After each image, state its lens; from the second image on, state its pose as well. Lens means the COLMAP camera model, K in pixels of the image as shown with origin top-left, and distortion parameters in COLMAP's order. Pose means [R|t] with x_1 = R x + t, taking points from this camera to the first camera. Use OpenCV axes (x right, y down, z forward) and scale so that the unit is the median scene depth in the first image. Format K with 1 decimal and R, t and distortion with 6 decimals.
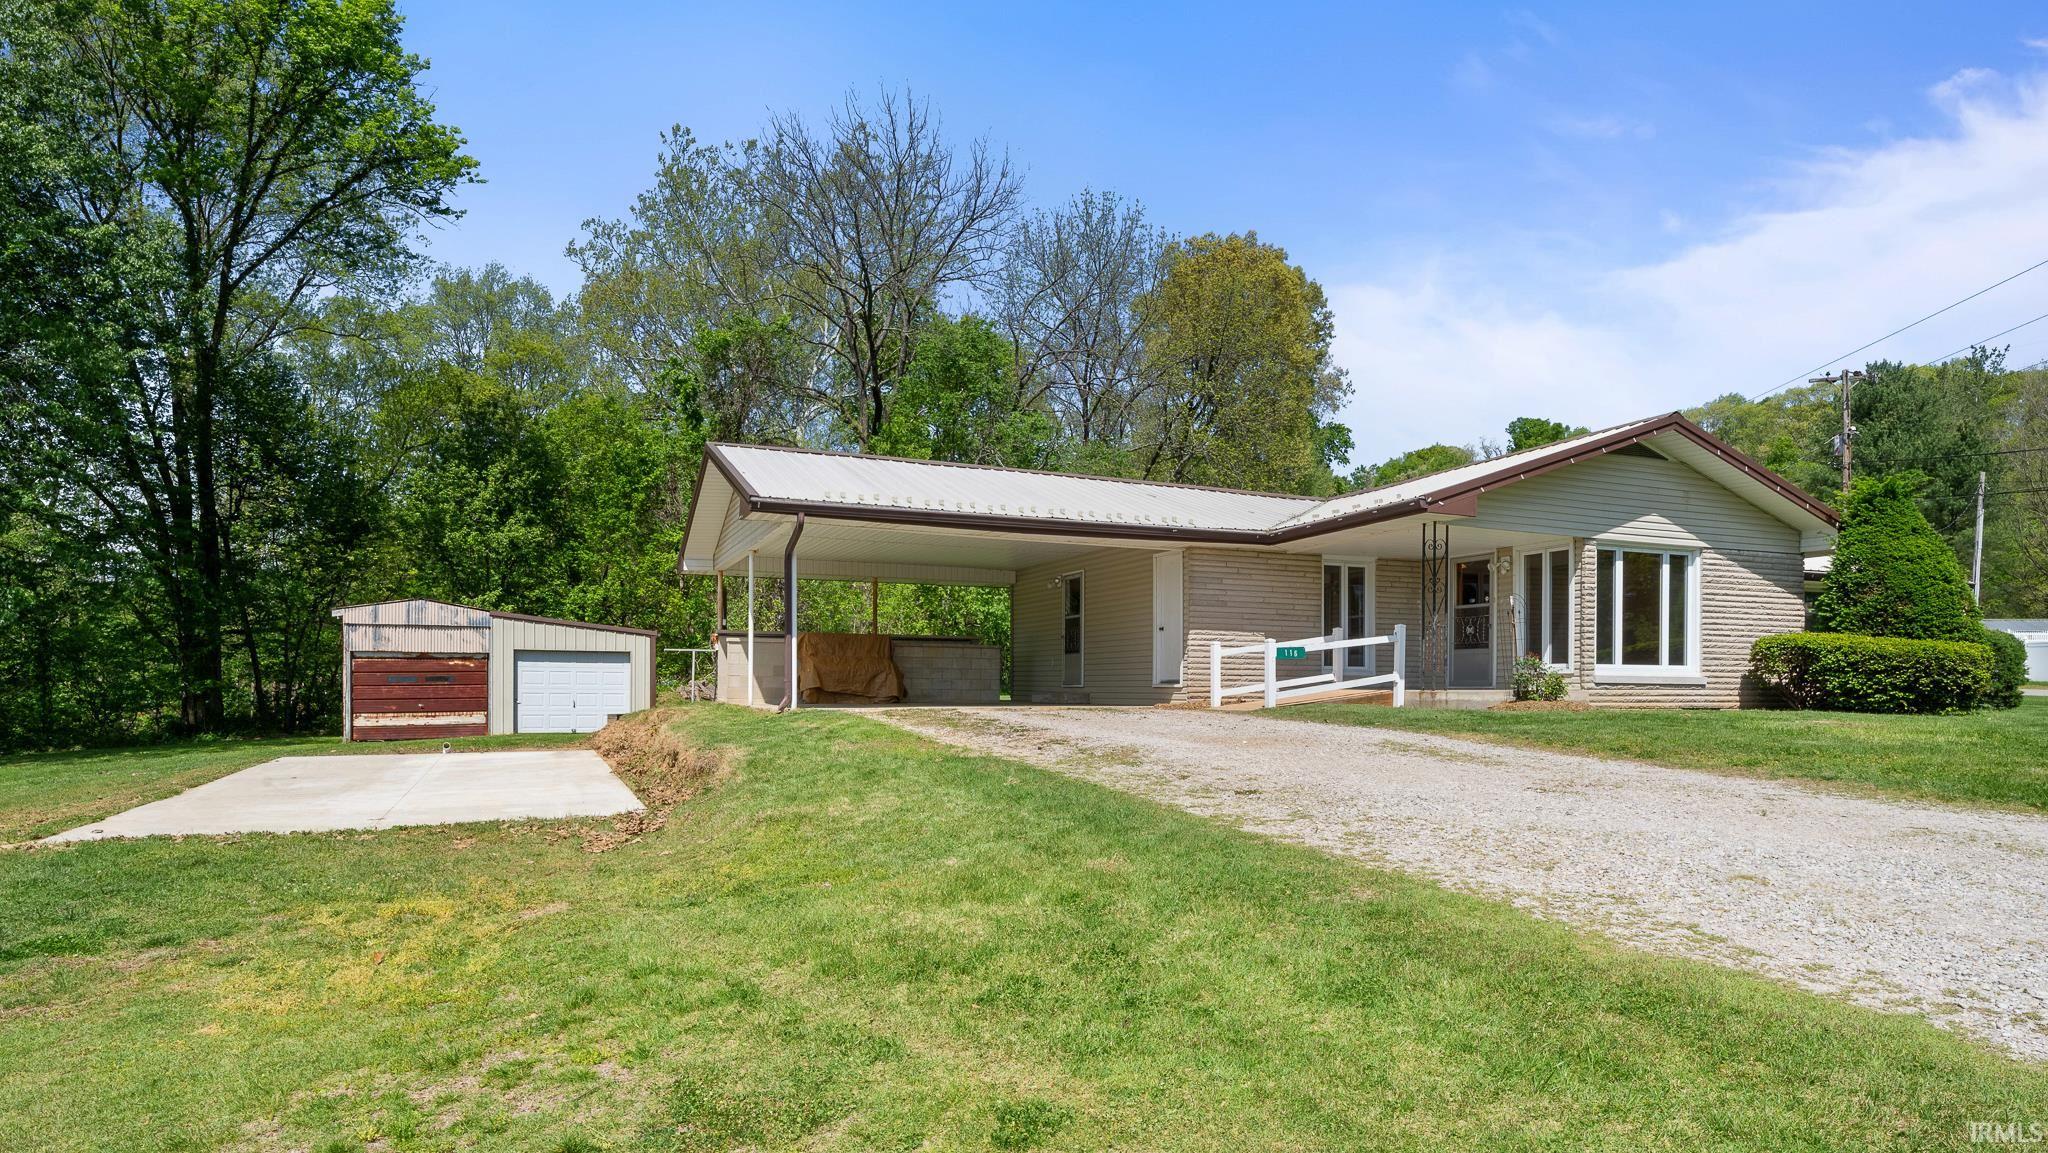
lens RADIAL K [[1176.8, 0, 1034.0], [0, 1176.8, 641.9], [0, 0, 1]] dist [0.006052, 0.000156]
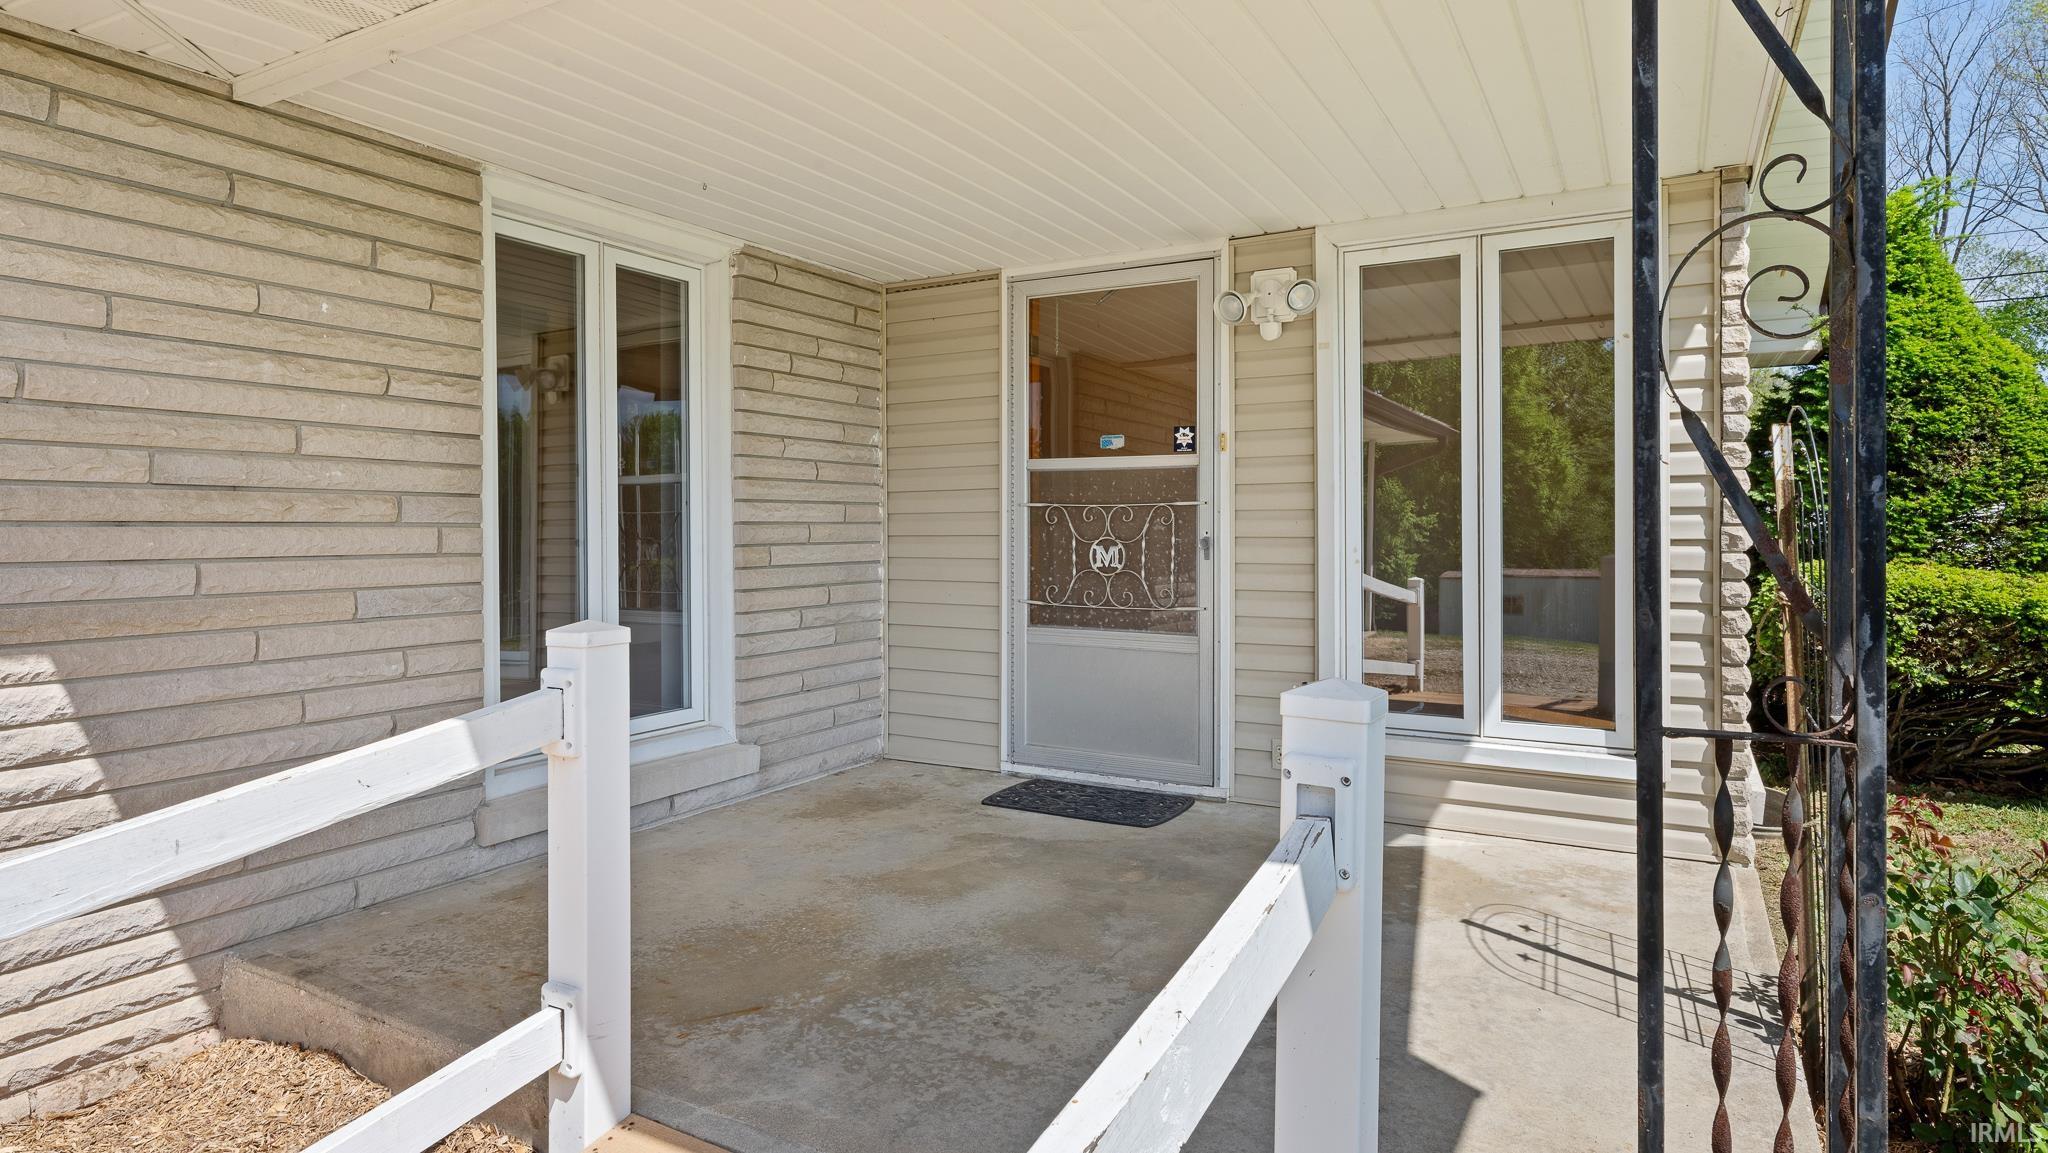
lens RADIAL K [[1128.8, 0, 1025.6], [0, 1128.8, 511.1], [0, 0, 1]] dist [-0.002308, -0.000237]
pose [[0.795889, -0.000559, 0.605443, 0.144387], [-0.019296, 0.999468, 0.026288, -0.017799], [-0.605136, -0.032605, 0.795454, 0.565753]]
